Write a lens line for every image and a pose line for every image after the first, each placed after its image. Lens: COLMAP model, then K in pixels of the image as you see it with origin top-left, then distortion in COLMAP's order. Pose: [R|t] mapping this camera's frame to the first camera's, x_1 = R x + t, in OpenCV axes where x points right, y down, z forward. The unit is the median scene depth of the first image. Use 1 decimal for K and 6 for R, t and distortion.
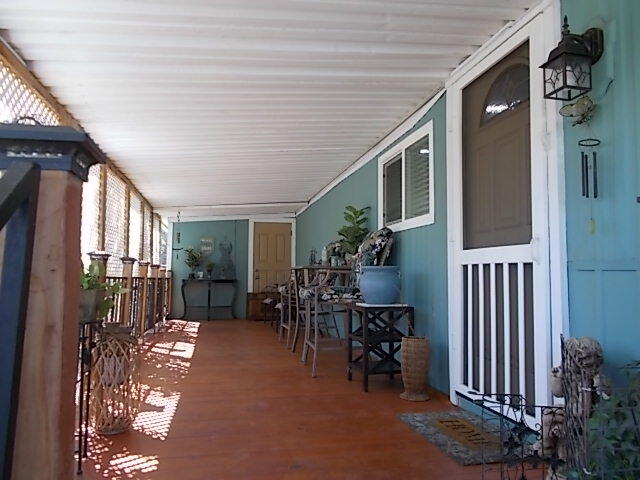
lens RADIAL K [[491.5, 0, 315.4], [0, 491.5, 235.9], [0, 0, 1]] dist [-0.008690, 0.014388]
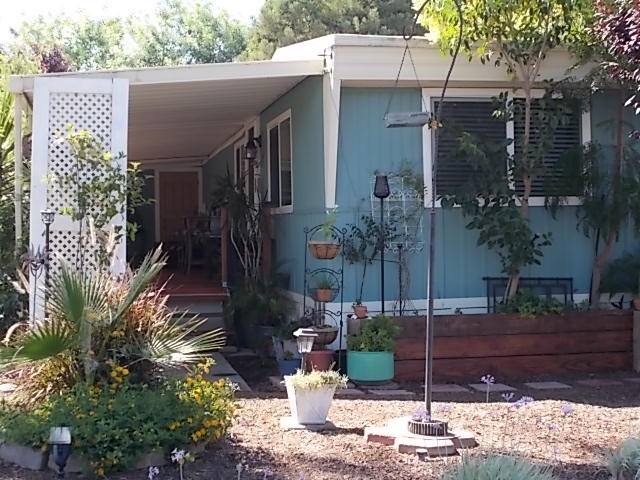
lens RADIAL K [[1053.6, 0, 318.9], [0, 1053.6, 222.1], [0, 0, 1]] dist [-0.008880, -0.125032]
pose [[0.999863, -0.015195, 0.006602, 0.217625], [0.014691, 0.997396, 0.070605, -0.087239], [-0.007658, -0.070498, 0.997483, -1.359297]]
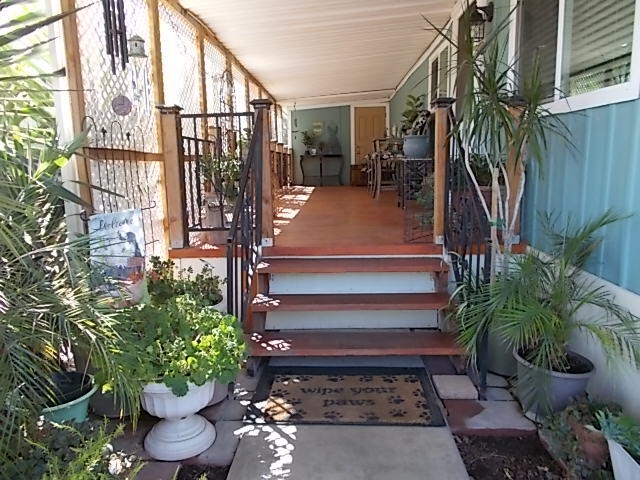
lens RADIAL K [[491.5, 0, 315.4], [0, 491.5, 235.9], [0, 0, 1]] dist [-0.008690, 0.014388]
pose [[0.971178, 0.013404, -0.237976, 0.091352], [0.042696, 0.972486, 0.229017, -0.000372], [0.234499, -0.232577, 0.943885, -0.304810]]
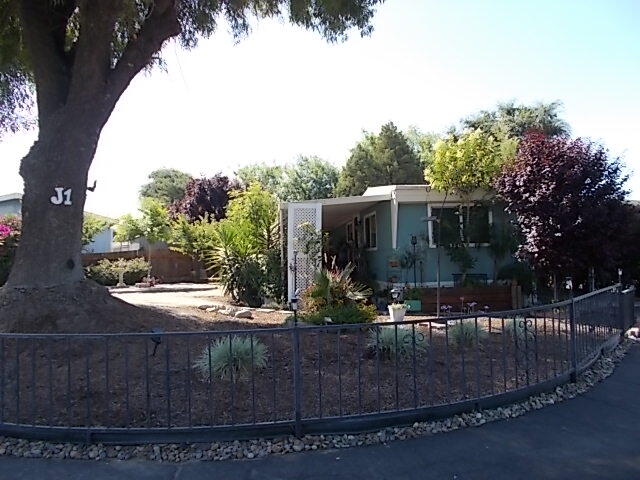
lens RADIAL K [[491.5, 0, 315.4], [0, 491.5, 235.9], [0, 0, 1]] dist [-0.008690, 0.014388]
pose [[0.995610, -0.029996, -0.088662, 0.136782], [0.032821, 0.998993, 0.030582, -0.110229], [0.087655, -0.033358, 0.995592, -1.674902]]
